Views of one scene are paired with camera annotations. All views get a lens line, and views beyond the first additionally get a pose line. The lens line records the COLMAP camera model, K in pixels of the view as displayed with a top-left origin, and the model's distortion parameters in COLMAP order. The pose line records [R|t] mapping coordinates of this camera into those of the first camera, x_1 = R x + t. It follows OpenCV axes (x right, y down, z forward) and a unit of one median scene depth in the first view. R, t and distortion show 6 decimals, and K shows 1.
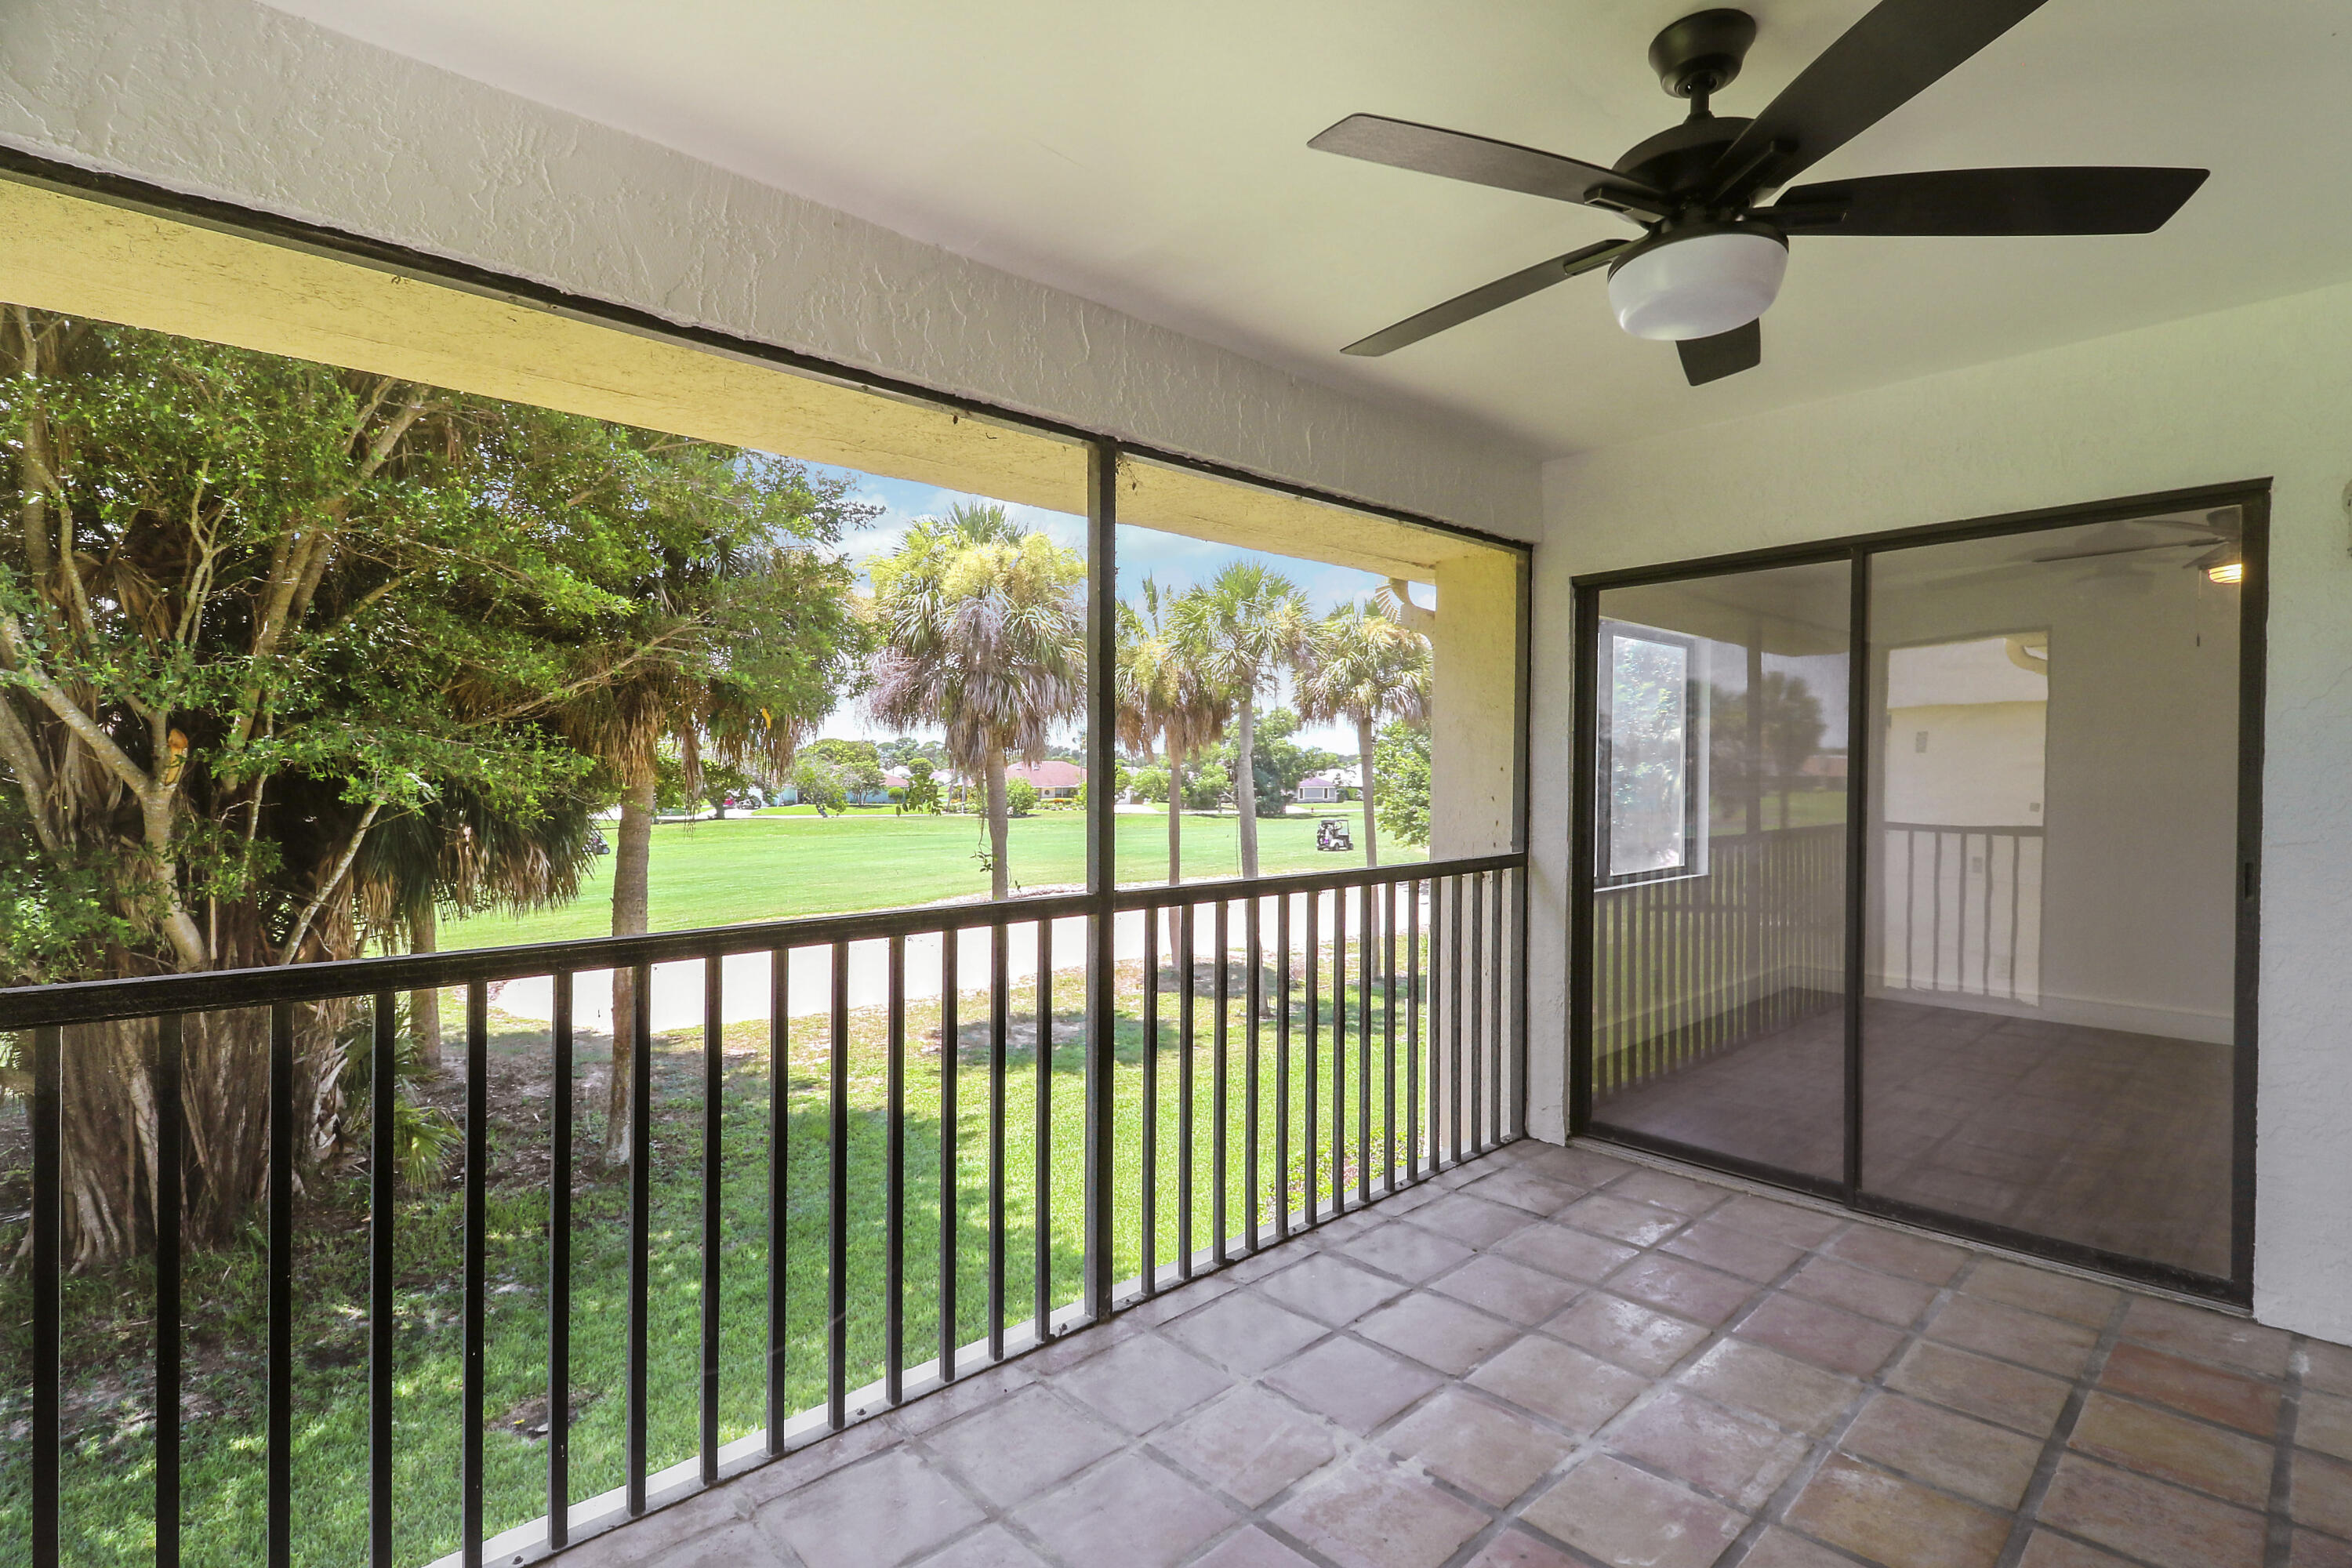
lens RADIAL K [[1092.9, 0, 1176.0], [0, 1092.9, 784.0], [0, 0, 1]] dist [0.003072, 0.000635]
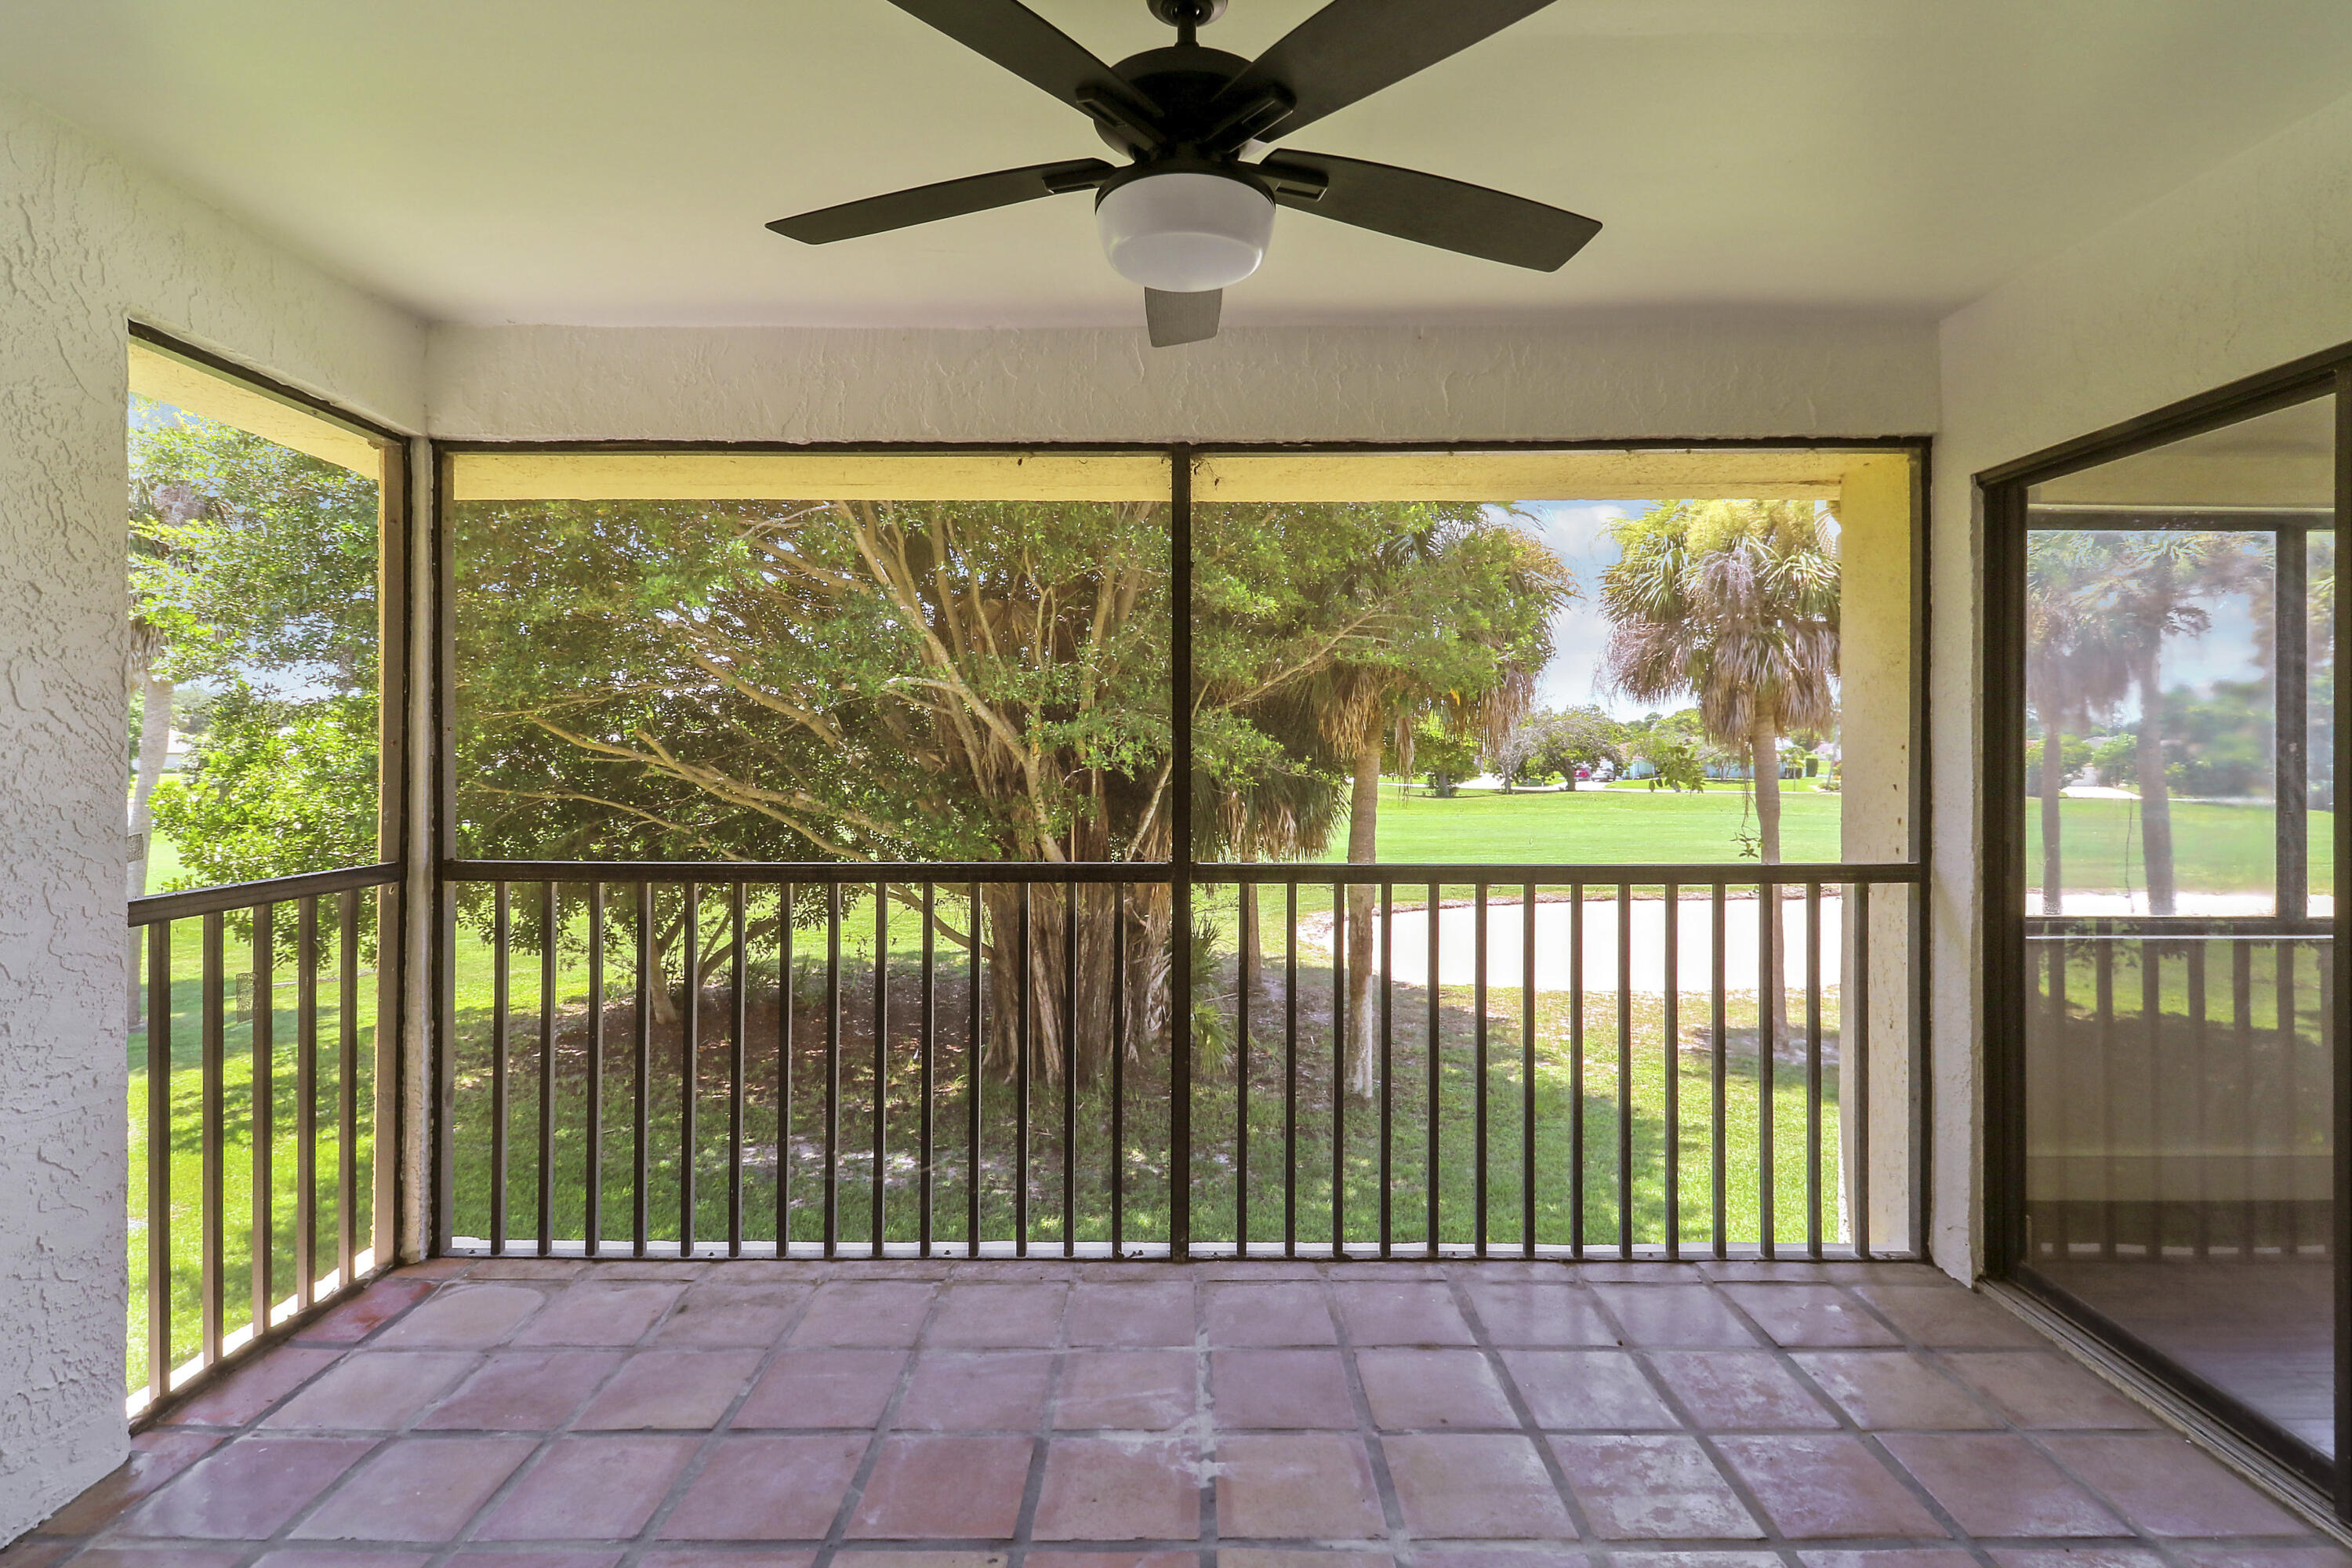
lens RADIAL K [[1104.8, 0, 1186.9], [0, 1104.8, 753.2], [0, 0, 1]] dist [0.024468, -0.013987]
pose [[0.737030, 0.005064, -0.675841, 0.149994], [-0.006839, 0.999977, 0.000035, -0.002427], [0.675825, 0.004596, 0.737047, 0.043532]]
